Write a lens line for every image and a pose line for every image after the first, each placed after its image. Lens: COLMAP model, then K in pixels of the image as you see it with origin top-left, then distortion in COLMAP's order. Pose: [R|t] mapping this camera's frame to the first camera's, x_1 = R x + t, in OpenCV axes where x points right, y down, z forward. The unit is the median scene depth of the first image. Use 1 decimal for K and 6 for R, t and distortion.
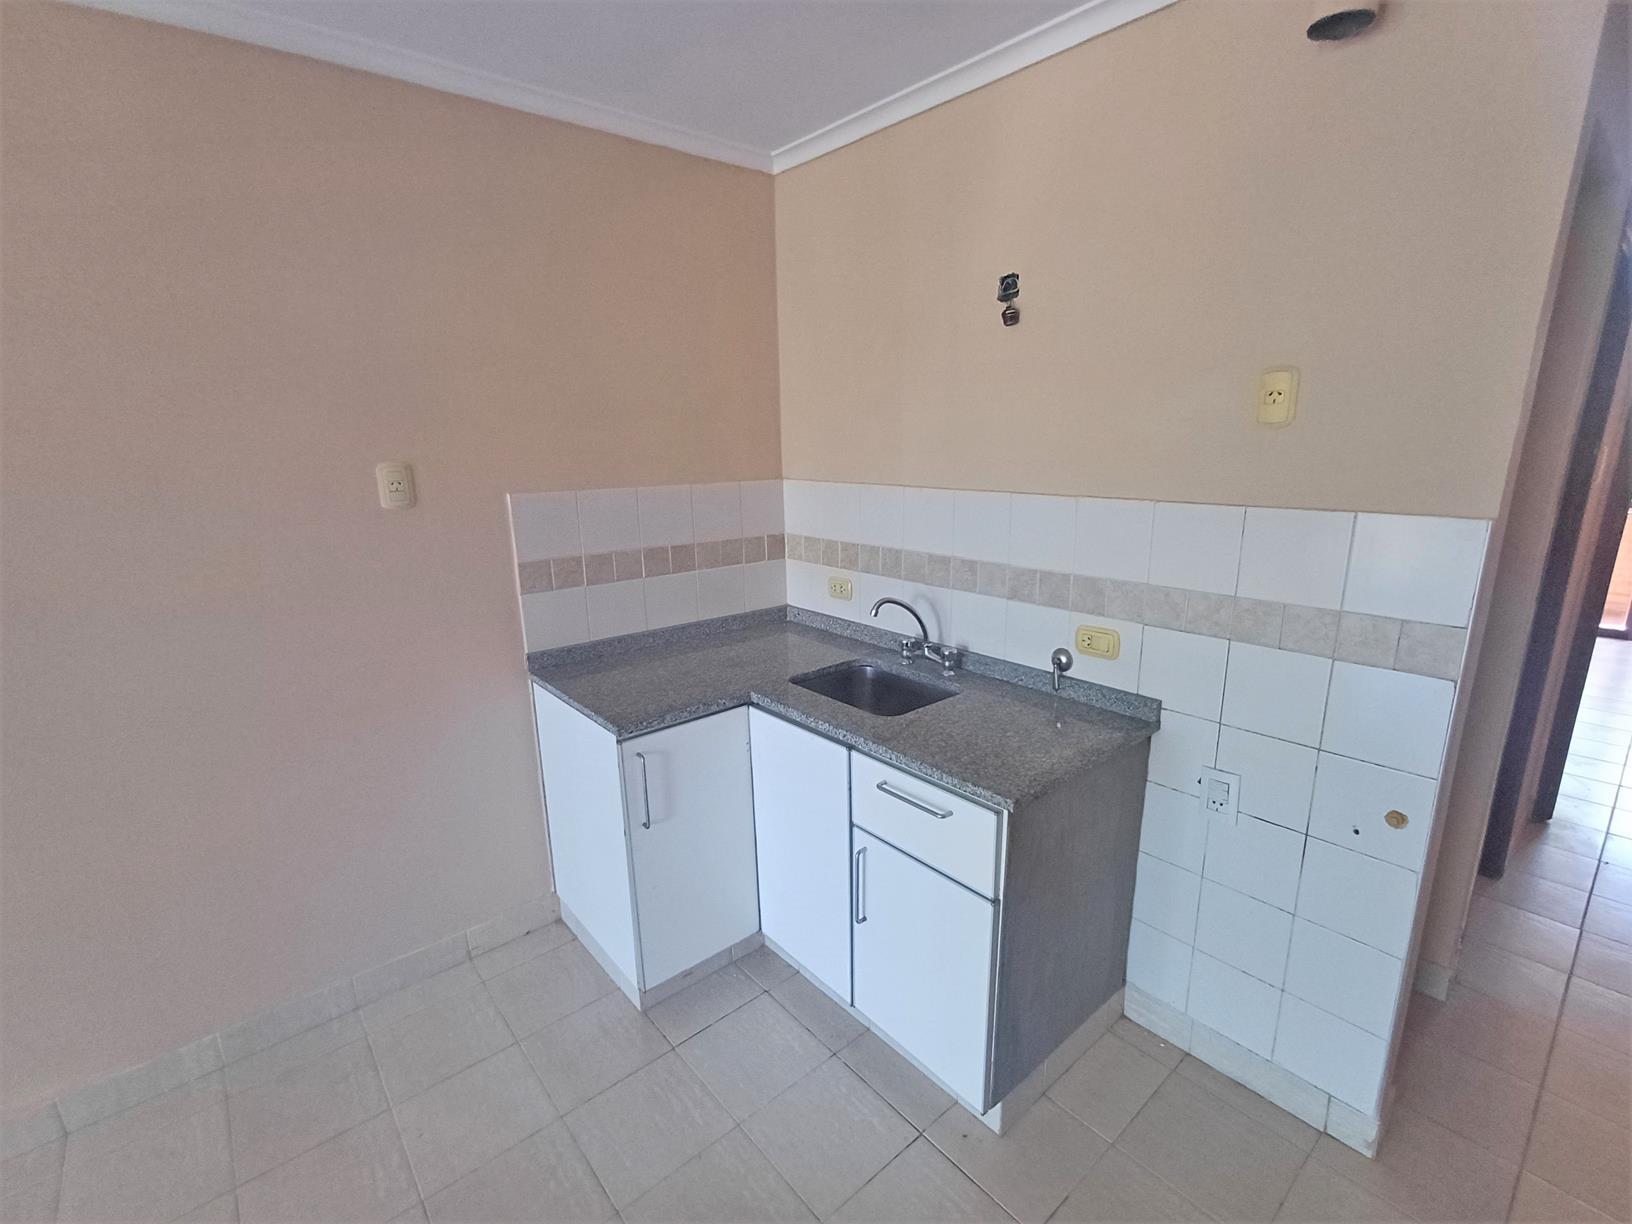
lens RADIAL K [[734.0, 0, 820.1], [0, 734.0, 617.1], [0, 0, 1]] dist [0.000396, -0.001534]
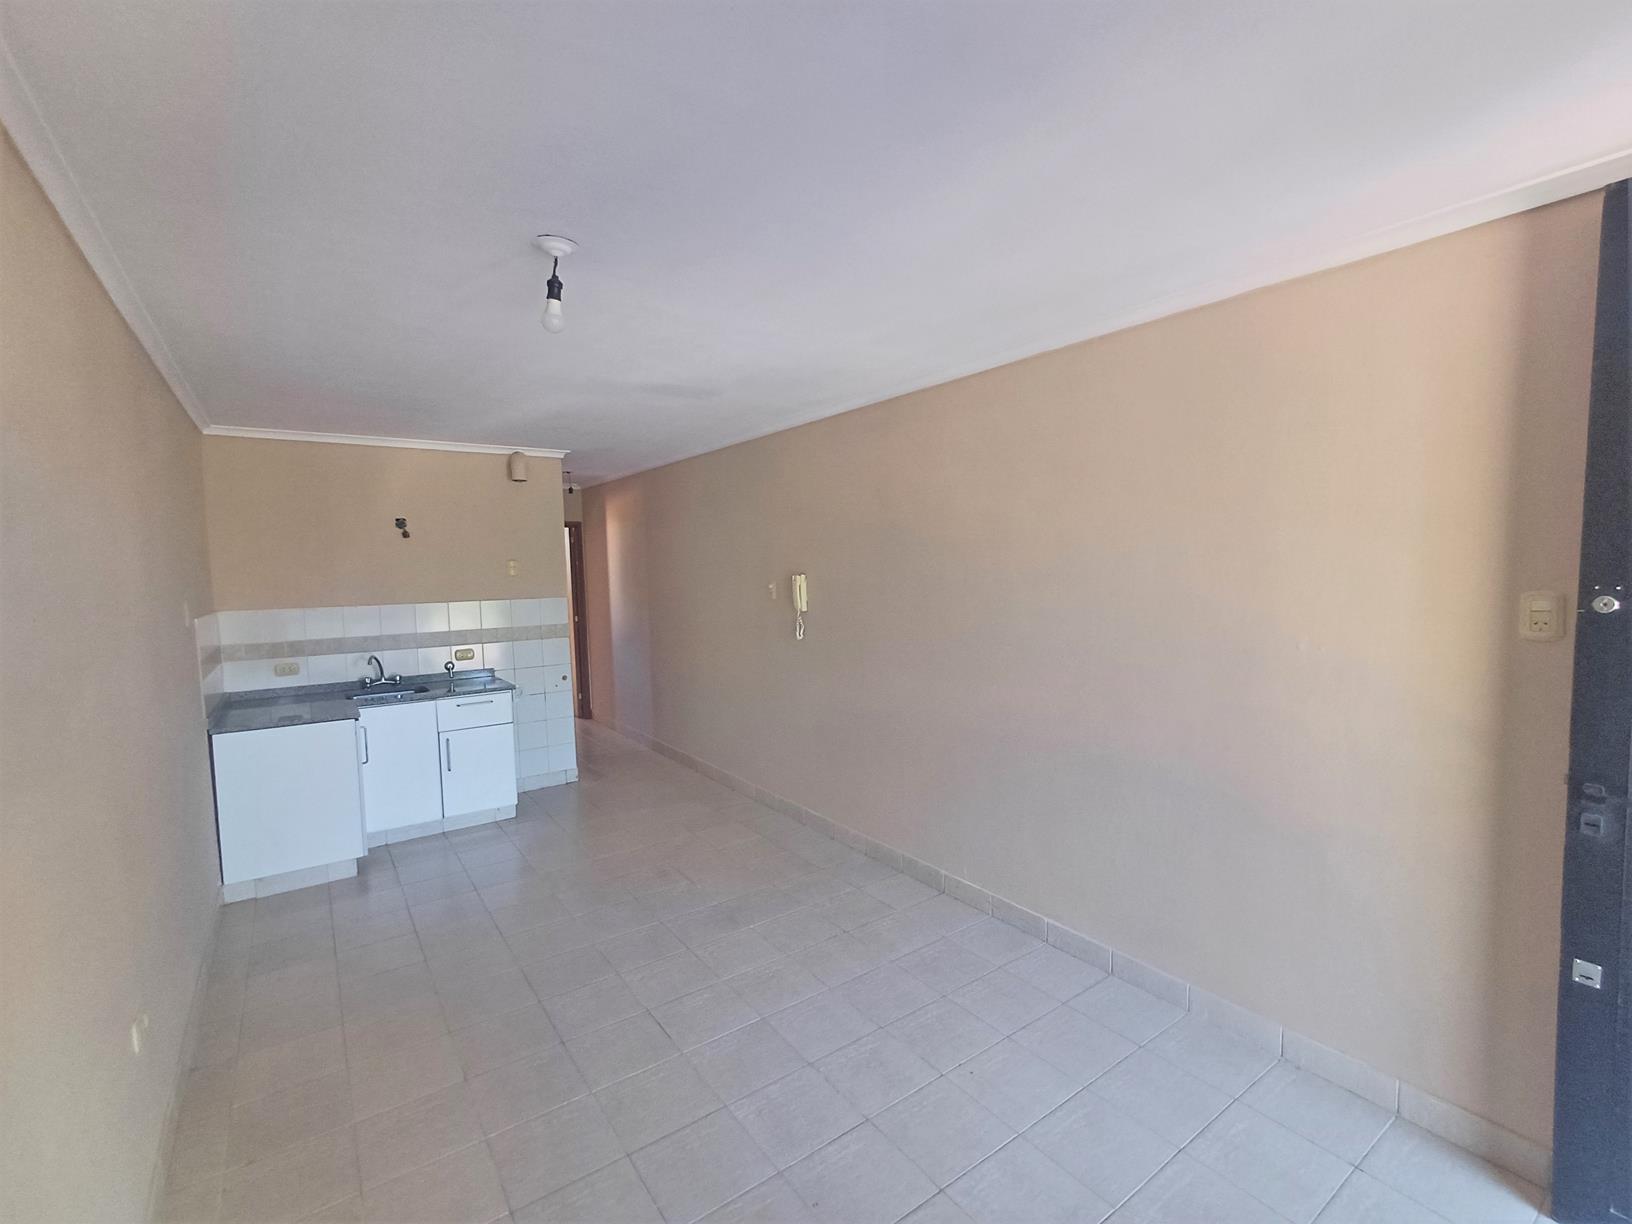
lens RADIAL K [[734.0, 0, 839.7], [0, 734.0, 619.9], [0, 0, 1]] dist [0.000396, -0.001534]
pose [[0.079673, -0.066227, 0.994619, -1.865690], [0.255492, 0.965816, 0.043844, 0.123219], [-0.963523, 0.250624, 0.093870, -0.516384]]
